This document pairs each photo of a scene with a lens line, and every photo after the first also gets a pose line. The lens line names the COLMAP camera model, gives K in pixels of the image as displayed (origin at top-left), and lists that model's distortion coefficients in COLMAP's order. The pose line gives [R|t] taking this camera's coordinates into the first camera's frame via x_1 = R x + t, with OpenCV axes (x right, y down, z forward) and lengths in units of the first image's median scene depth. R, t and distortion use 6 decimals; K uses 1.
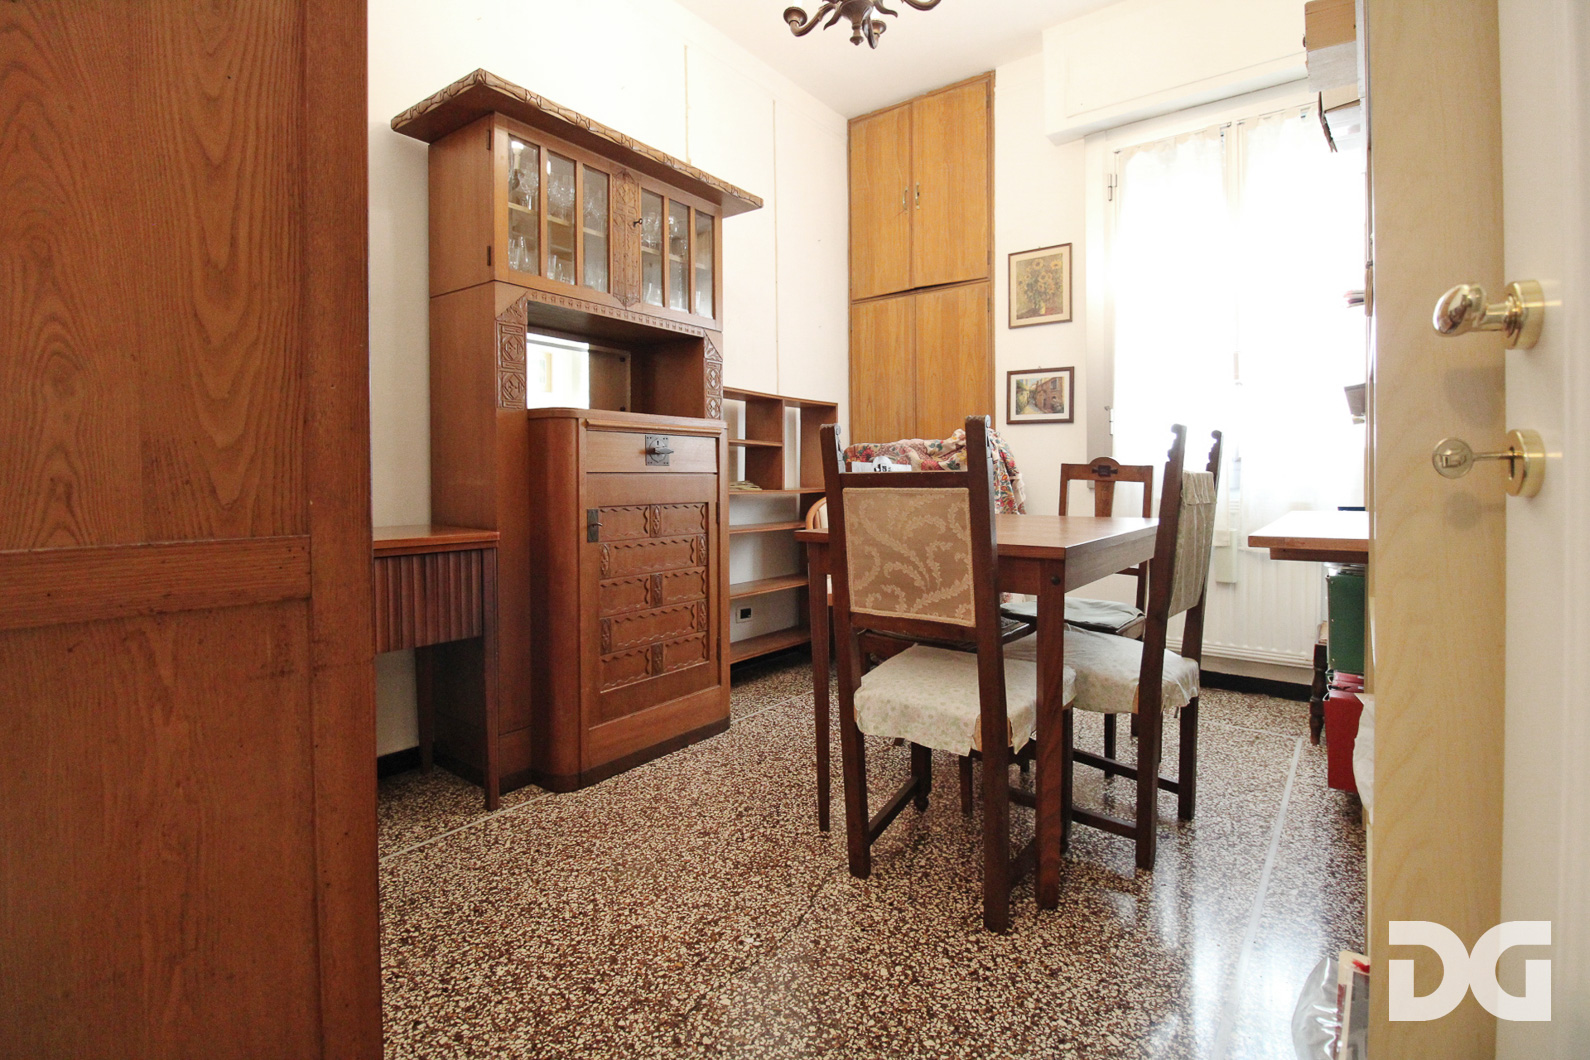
lens RADIAL K [[750.7, 0, 811.0], [0, 750.7, 493.8], [0, 0, 1]] dist [0.021288, -0.014107]
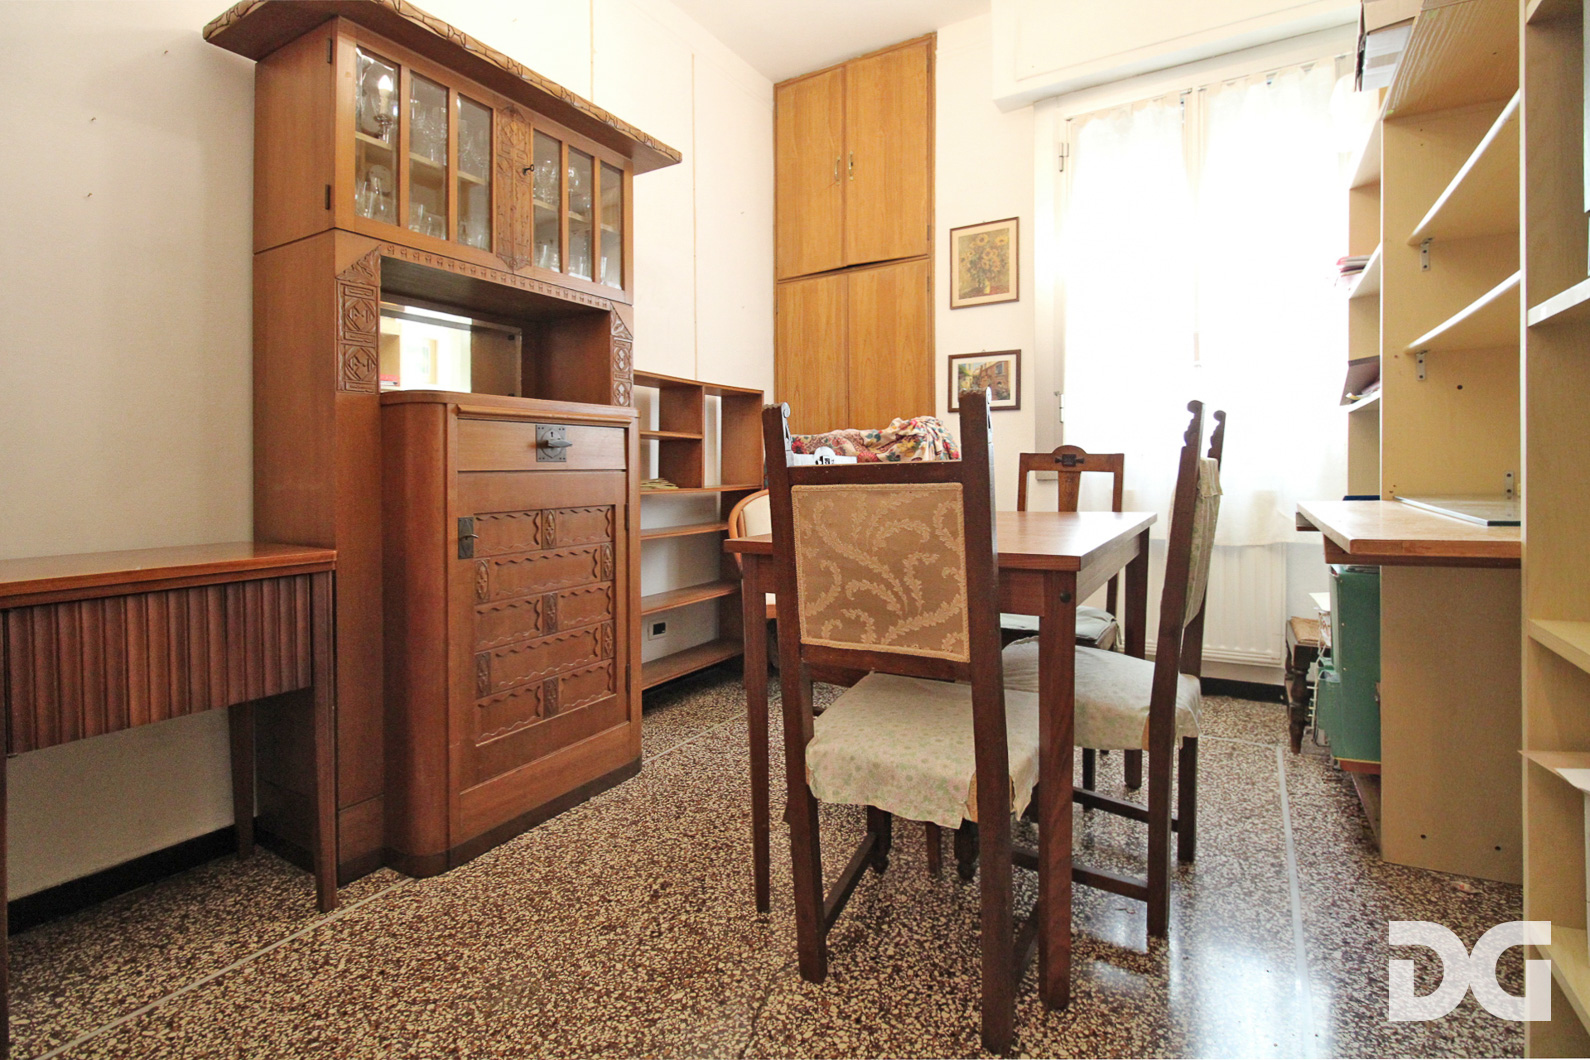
lens RADIAL K [[744.9, 0, 843.2], [0, 744.9, 427.4], [0, 0, 1]] dist [-0.010996, -0.001188]
pose [[0.987235, -0.007657, 0.159088, -0.018299], [0.020679, 0.996551, -0.080364, -0.003263], [-0.157924, 0.082628, 0.983988, 0.150287]]
